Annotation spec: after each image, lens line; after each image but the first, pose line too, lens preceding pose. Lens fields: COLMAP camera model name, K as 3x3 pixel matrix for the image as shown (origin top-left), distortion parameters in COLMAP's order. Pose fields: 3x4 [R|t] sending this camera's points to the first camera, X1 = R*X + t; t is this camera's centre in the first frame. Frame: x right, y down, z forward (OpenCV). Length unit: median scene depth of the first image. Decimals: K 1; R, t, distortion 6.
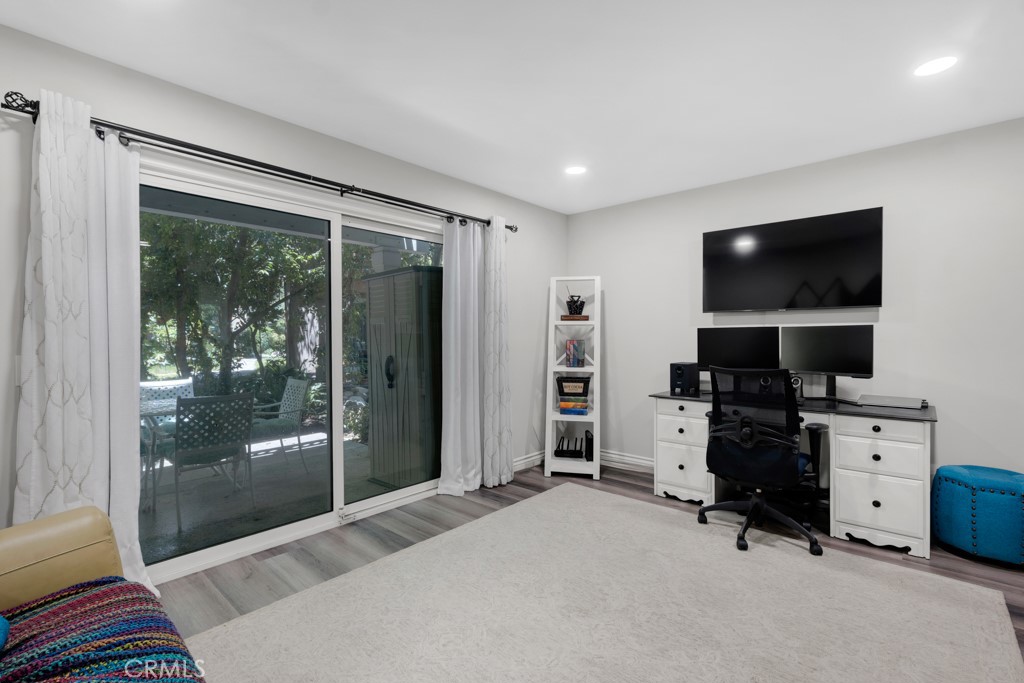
lens RADIAL K [[462.1, 0, 510.1], [0, 462.1, 342.7], [0, 0, 1]] dist [0.006192, -0.001951]
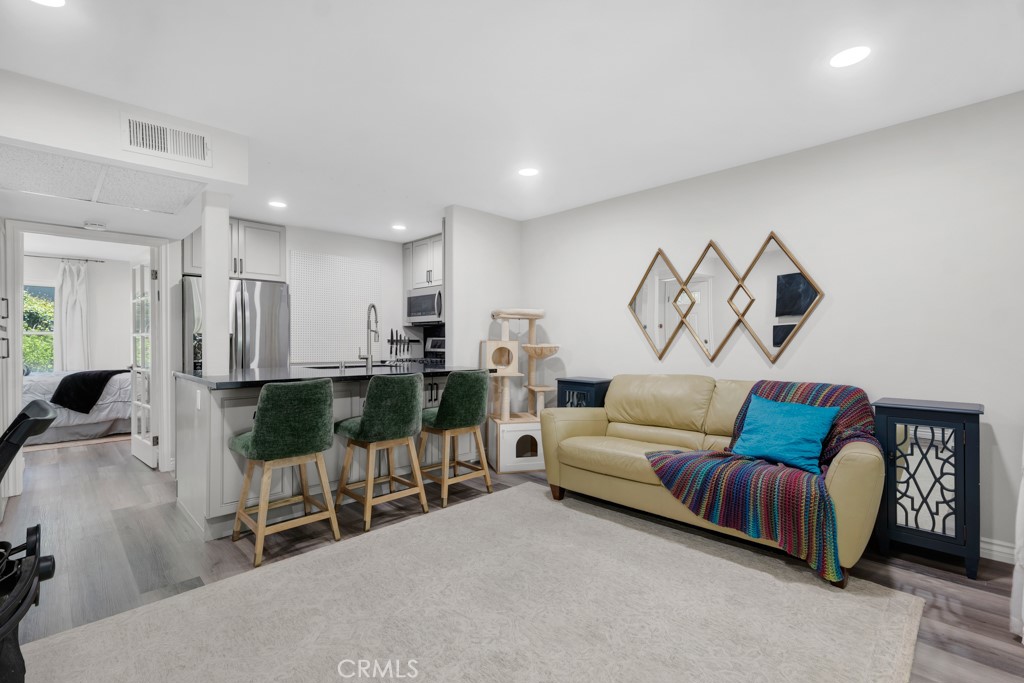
lens RADIAL K [[462.1, 0, 514.0], [0, 462.1, 340.4], [0, 0, 1]] dist [0.006192, -0.001951]
pose [[-0.998628, 0.007307, 0.051844, 0.043867], [0.007971, 0.999889, 0.012607, -0.006477], [-0.051746, 0.013003, -0.998576, 0.982201]]
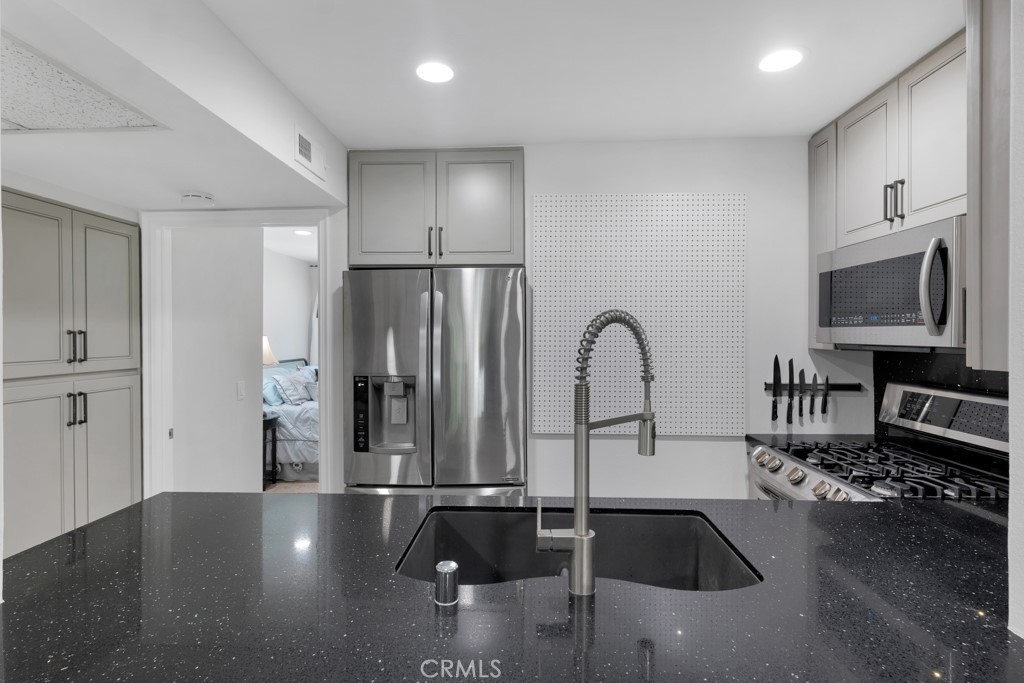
lens RADIAL K [[501.2, 0, 505.2], [0, 501.2, 332.8], [0, 0, 1]] dist [0.007399, -0.000606]
pose [[-0.632540, 0.009636, 0.774468, 0.244943], [0.018197, 0.999831, 0.002422, -0.070159], [-0.774314, 0.015625, -0.632608, 0.146347]]
